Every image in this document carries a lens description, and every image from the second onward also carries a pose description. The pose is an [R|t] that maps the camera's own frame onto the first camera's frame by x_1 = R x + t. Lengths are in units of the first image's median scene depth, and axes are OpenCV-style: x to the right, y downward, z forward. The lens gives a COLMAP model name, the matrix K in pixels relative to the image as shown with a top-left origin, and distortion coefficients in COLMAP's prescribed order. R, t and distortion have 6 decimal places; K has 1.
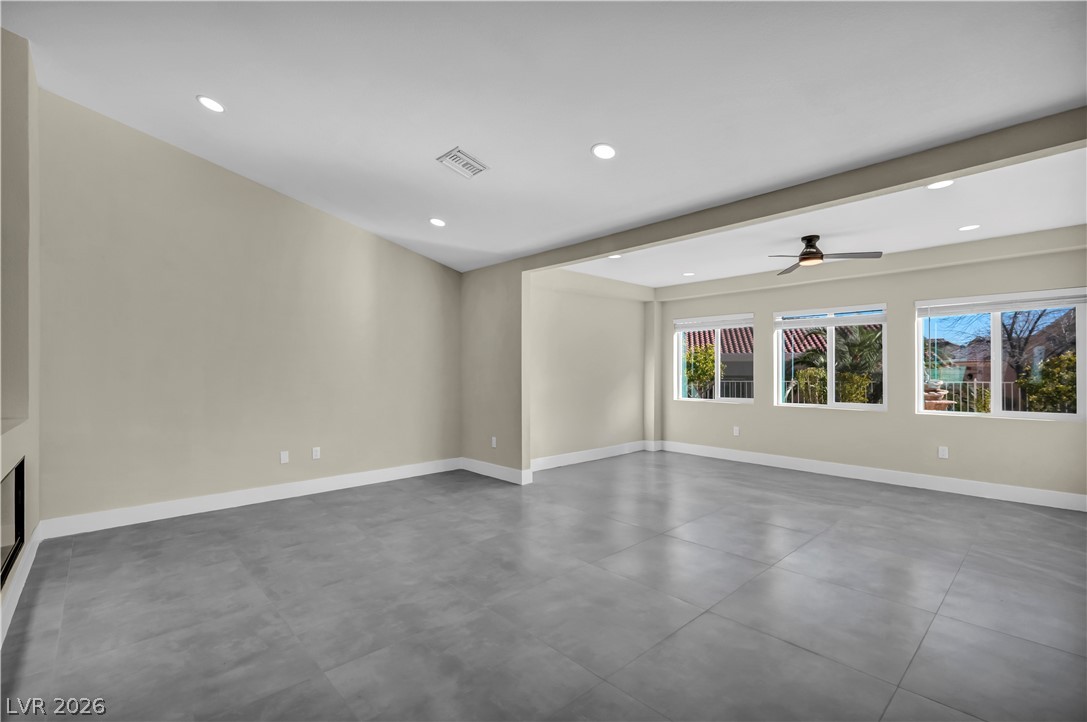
lens RADIAL K [[474.4, 0, 542.4], [0, 474.4, 372.1], [0, 0, 1]] dist [-0.000051, -0.000349]
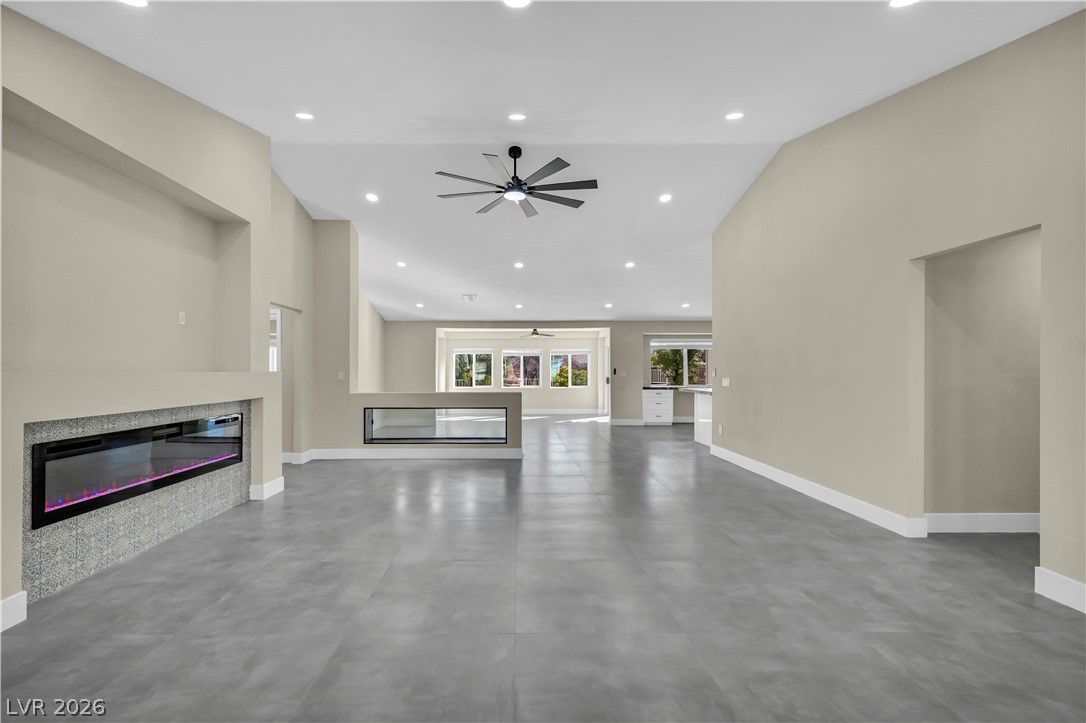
lens RADIAL K [[445.3, 0, 517.4], [0, 445.3, 368.5], [0, 0, 1]] dist [-0.001856, -0.000602]
pose [[0.673494, 0.008041, 0.739149, -1.096890], [0.006194, 0.999844, -0.016521, 0.010543], [-0.739167, 0.015705, 0.673339, -0.543767]]
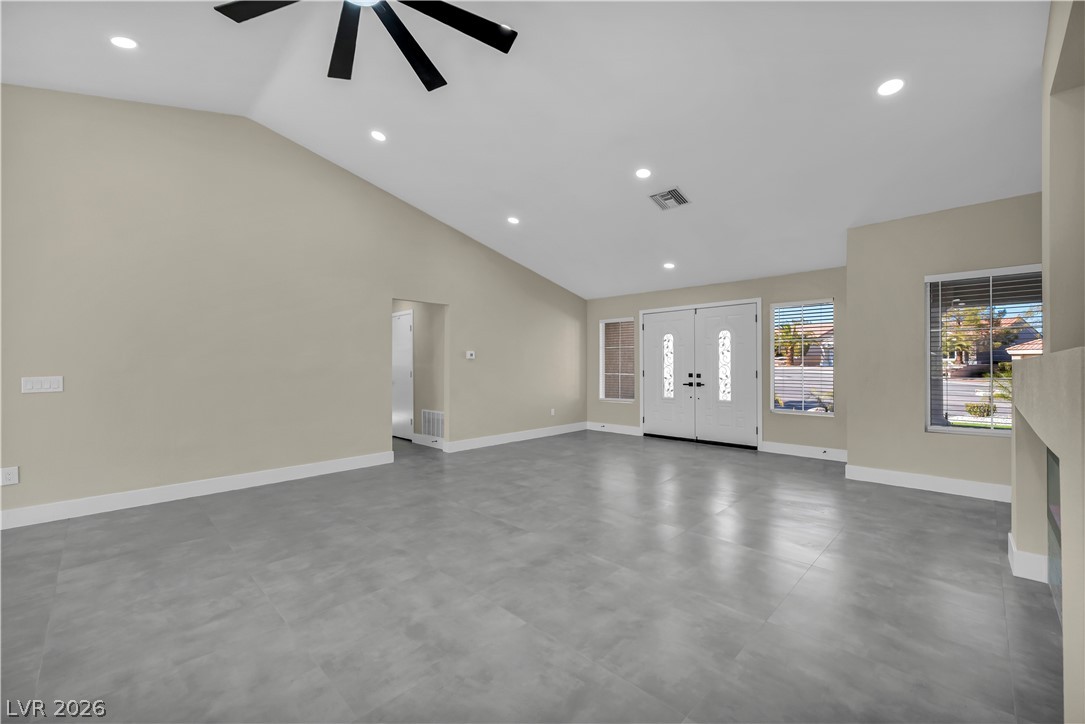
lens RADIAL K [[444.9, 0, 541.5], [0, 444.9, 353.5], [0, 0, 1]] dist [-0.001856, -0.000602]
pose [[-0.998967, 0.007015, -0.044895, -0.633692], [0.007611, 0.999885, -0.013119, 0.000770], [0.044798, -0.013447, -0.998906, 0.415233]]
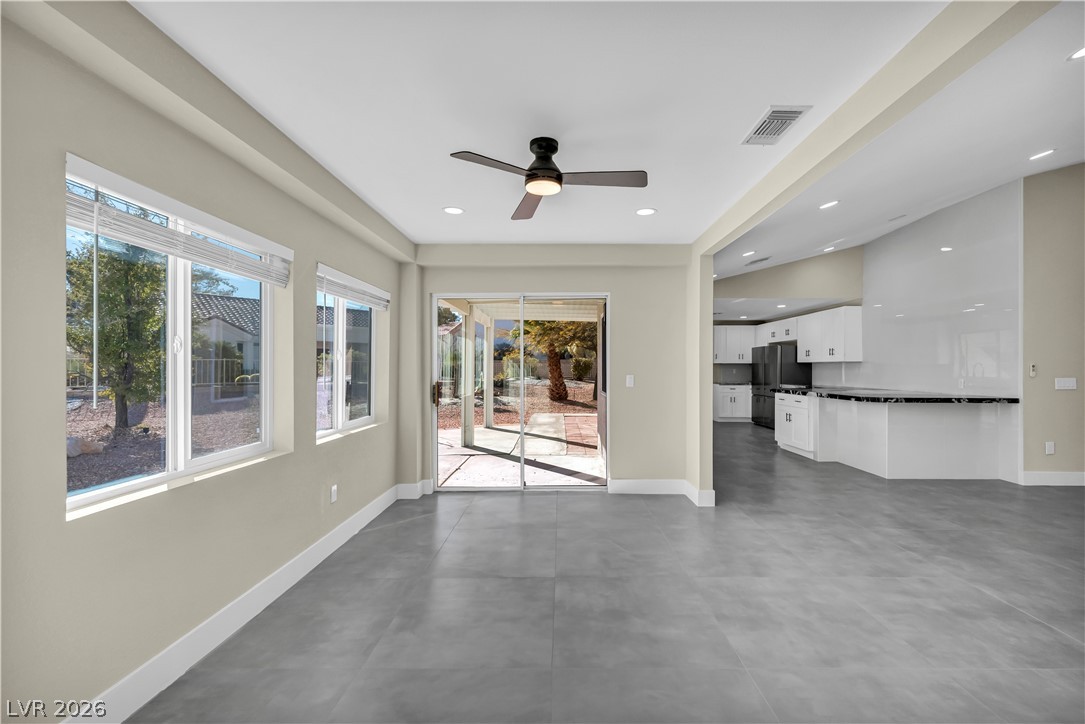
lens RADIAL K [[444.9, 0, 553.8], [0, 444.9, 365.9], [0, 0, 1]] dist [-0.001856, -0.000602]
pose [[-0.734412, 0.002228, 0.678700, 0.135876], [0.005953, 0.999977, 0.003159, -0.012259], [-0.678678, 0.006360, -0.734409, 0.999593]]
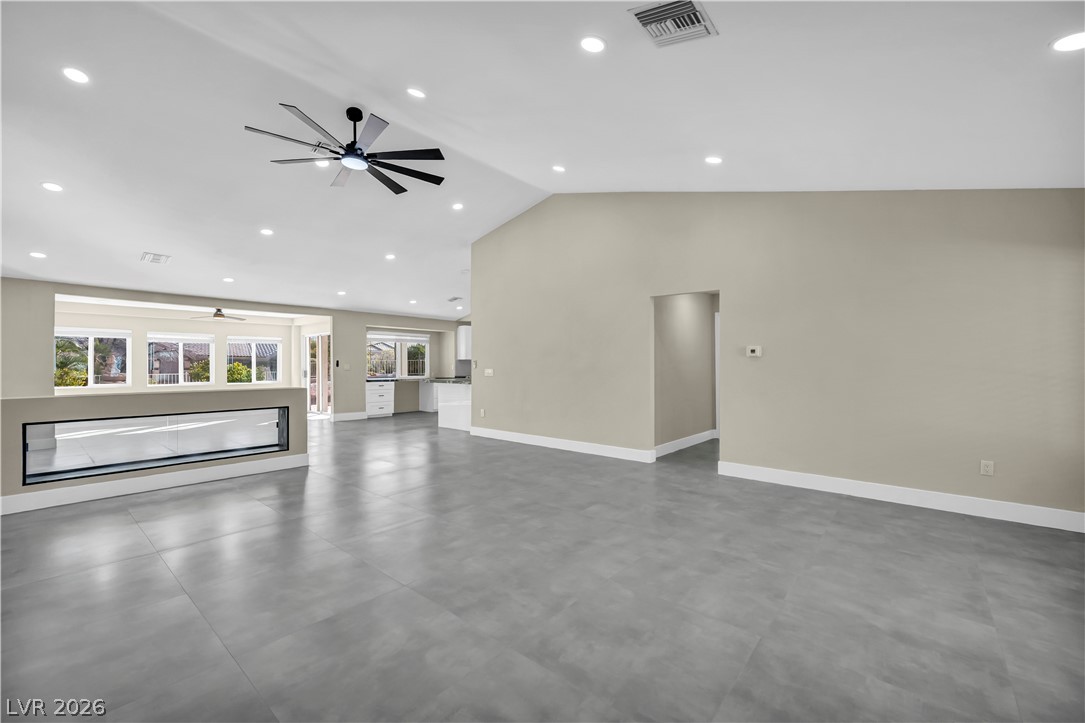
lens RADIAL K [[444.9, 0, 533.7], [0, 444.9, 362.9], [0, 0, 1]] dist [-0.001856, -0.000602]
pose [[-0.110717, 0.008911, 0.993812, -1.246334], [0.009121, 0.999927, -0.007950, 0.012374], [-0.993810, 0.008184, -0.110790, -0.192056]]
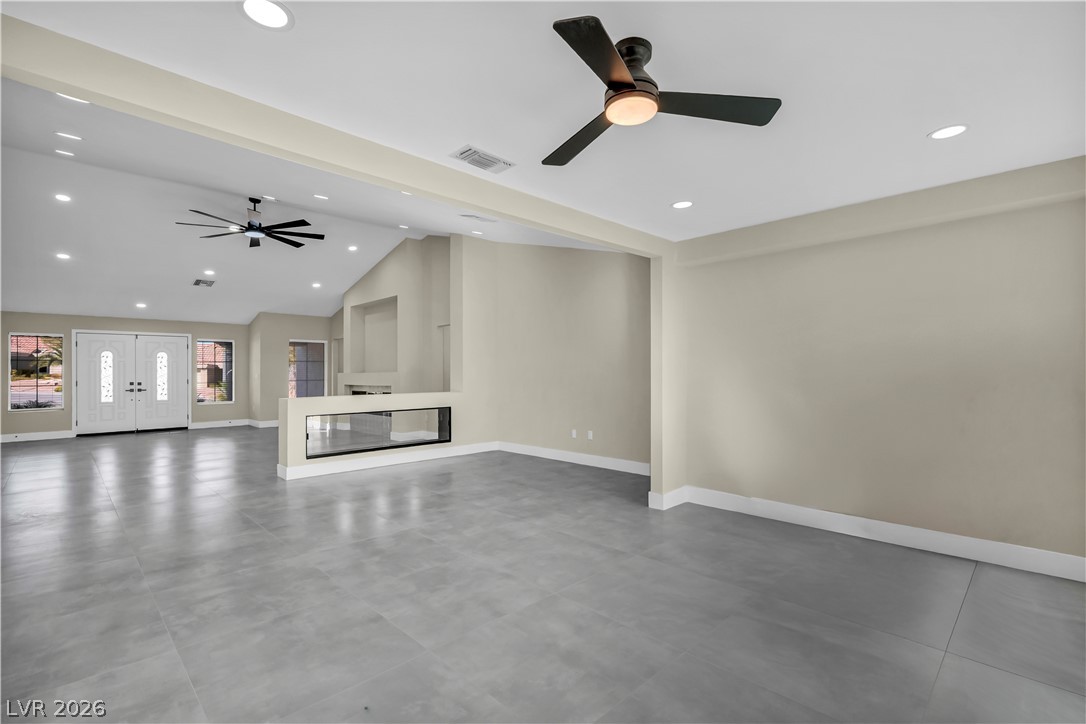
lens RADIAL K [[497.8, 0, 543.3], [0, 497.8, 366.2], [0, 0, 1]] dist [-0.007844, 0.001201]
pose [[0.040728, -0.007217, -0.999144, 0.712501], [-0.002430, 0.999970, -0.007322, -0.007284], [0.999167, 0.002727, 0.040709, 0.651637]]
